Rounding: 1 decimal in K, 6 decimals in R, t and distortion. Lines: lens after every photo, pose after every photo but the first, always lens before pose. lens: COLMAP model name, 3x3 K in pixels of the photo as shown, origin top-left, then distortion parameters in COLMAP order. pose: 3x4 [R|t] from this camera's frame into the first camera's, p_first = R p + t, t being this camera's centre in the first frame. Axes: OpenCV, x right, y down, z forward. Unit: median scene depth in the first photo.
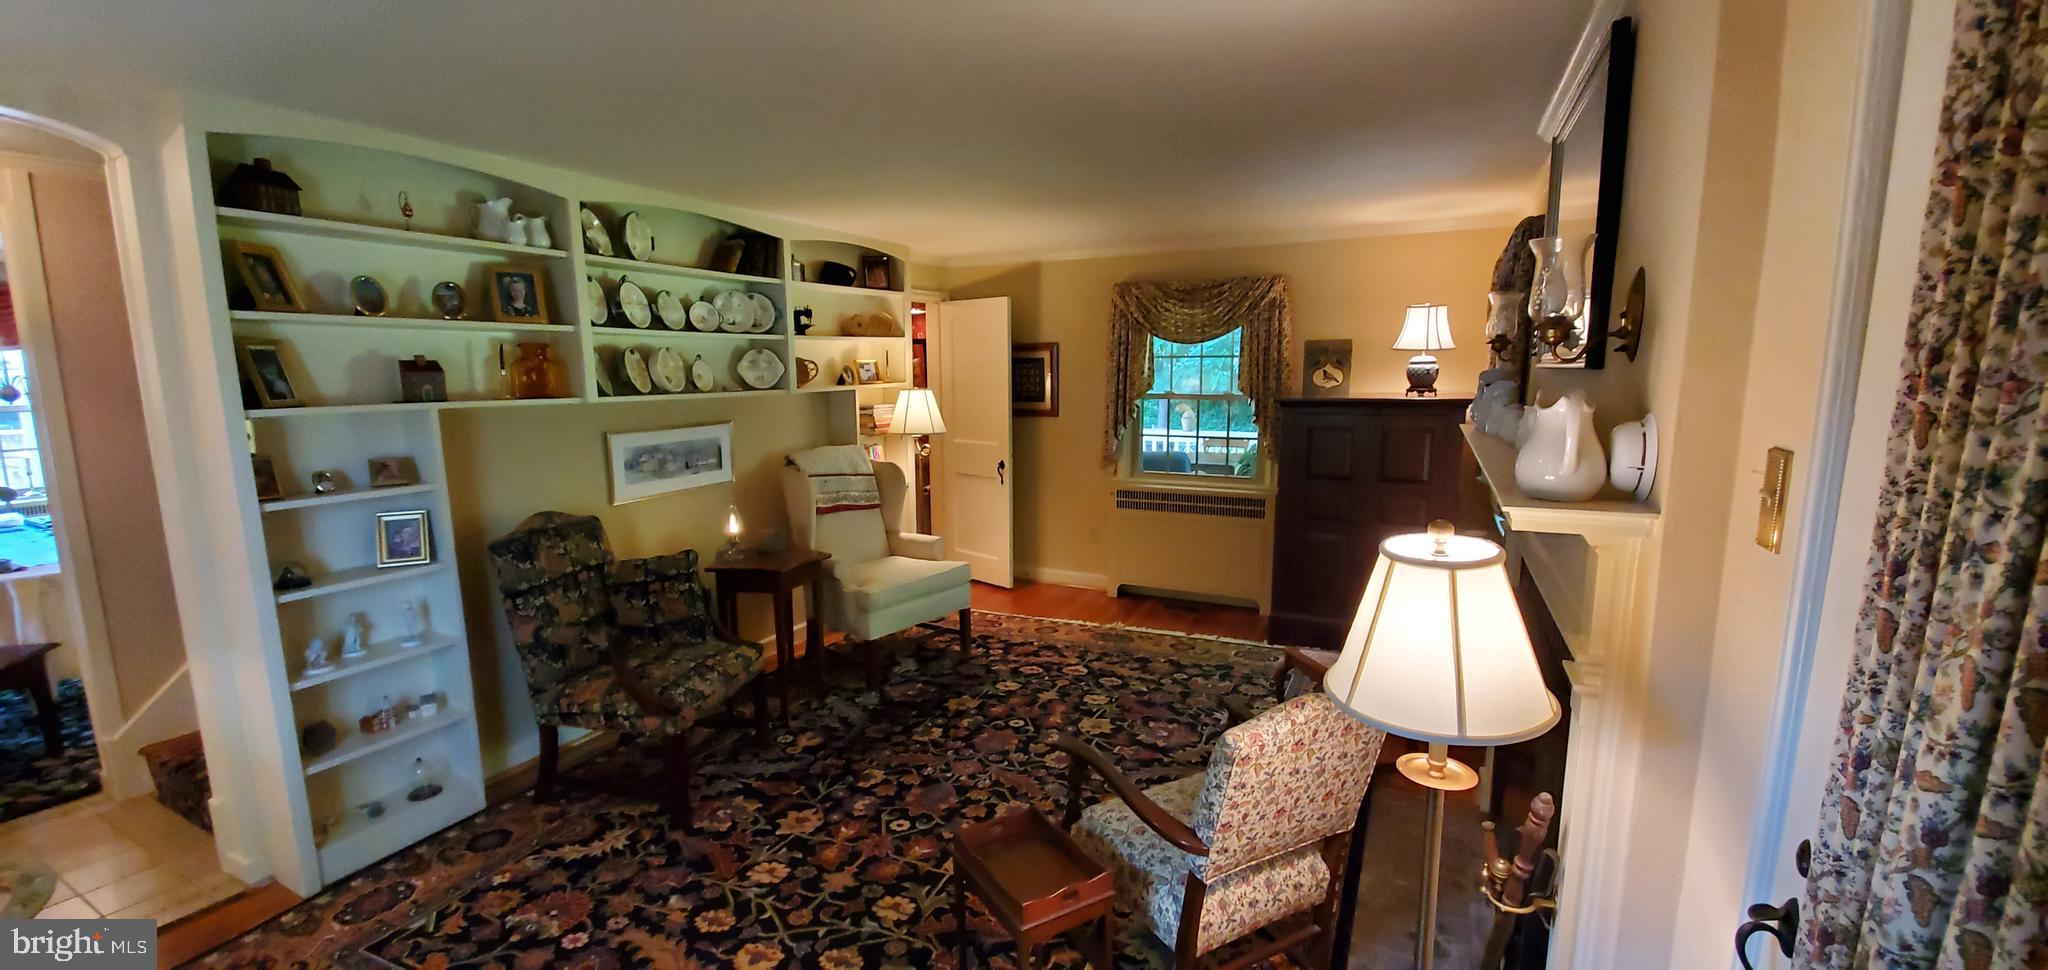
lens RADIAL K [[804.6, 0, 1007.5], [0, 804.6, 510.4], [0, 0, 1]] dist [-0.003446, -0.007714]
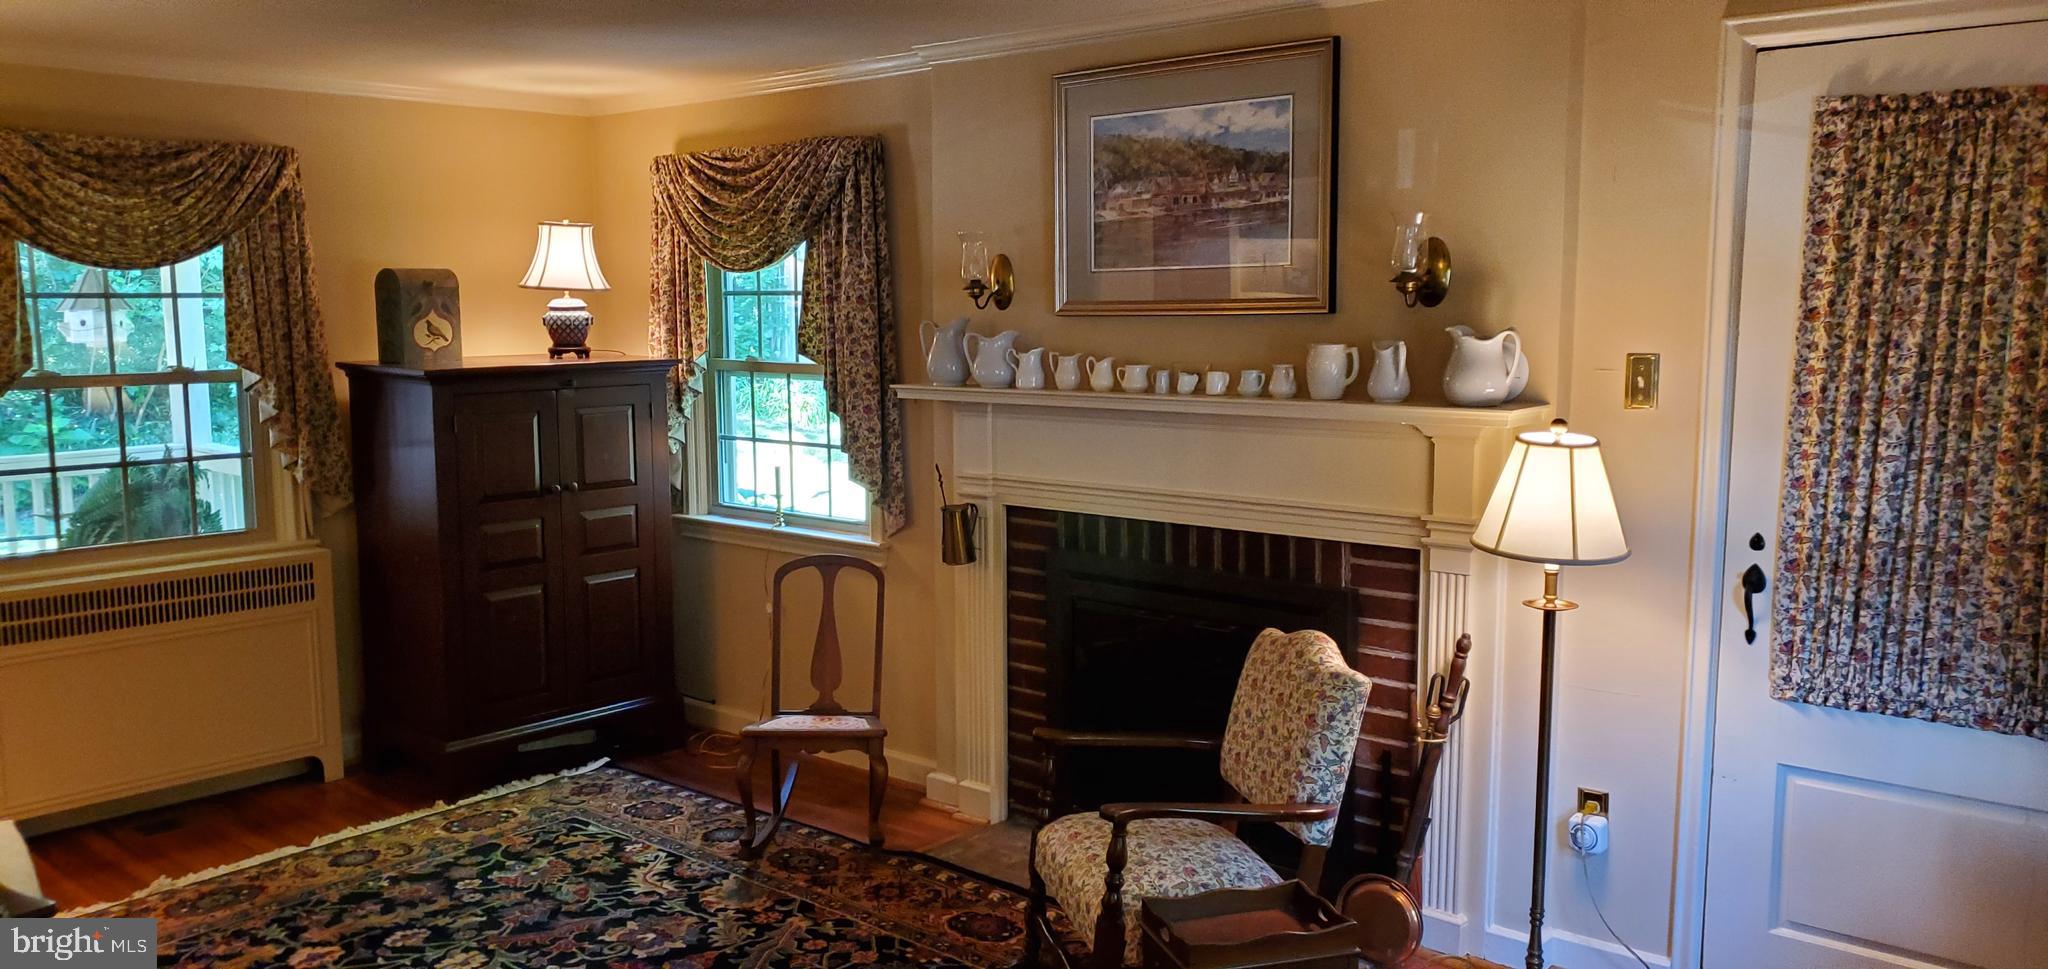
lens RADIAL K [[1577.4, 0, 993.3], [0, 1577.4, 524.9], [0, 0, 1]] dist [0.008359, -0.014490]
pose [[0.248159, -0.128643, 0.960140, -0.671291], [0.172898, 0.981111, 0.086766, -0.060693], [-0.953165, 0.144474, 0.265714, 0.339978]]
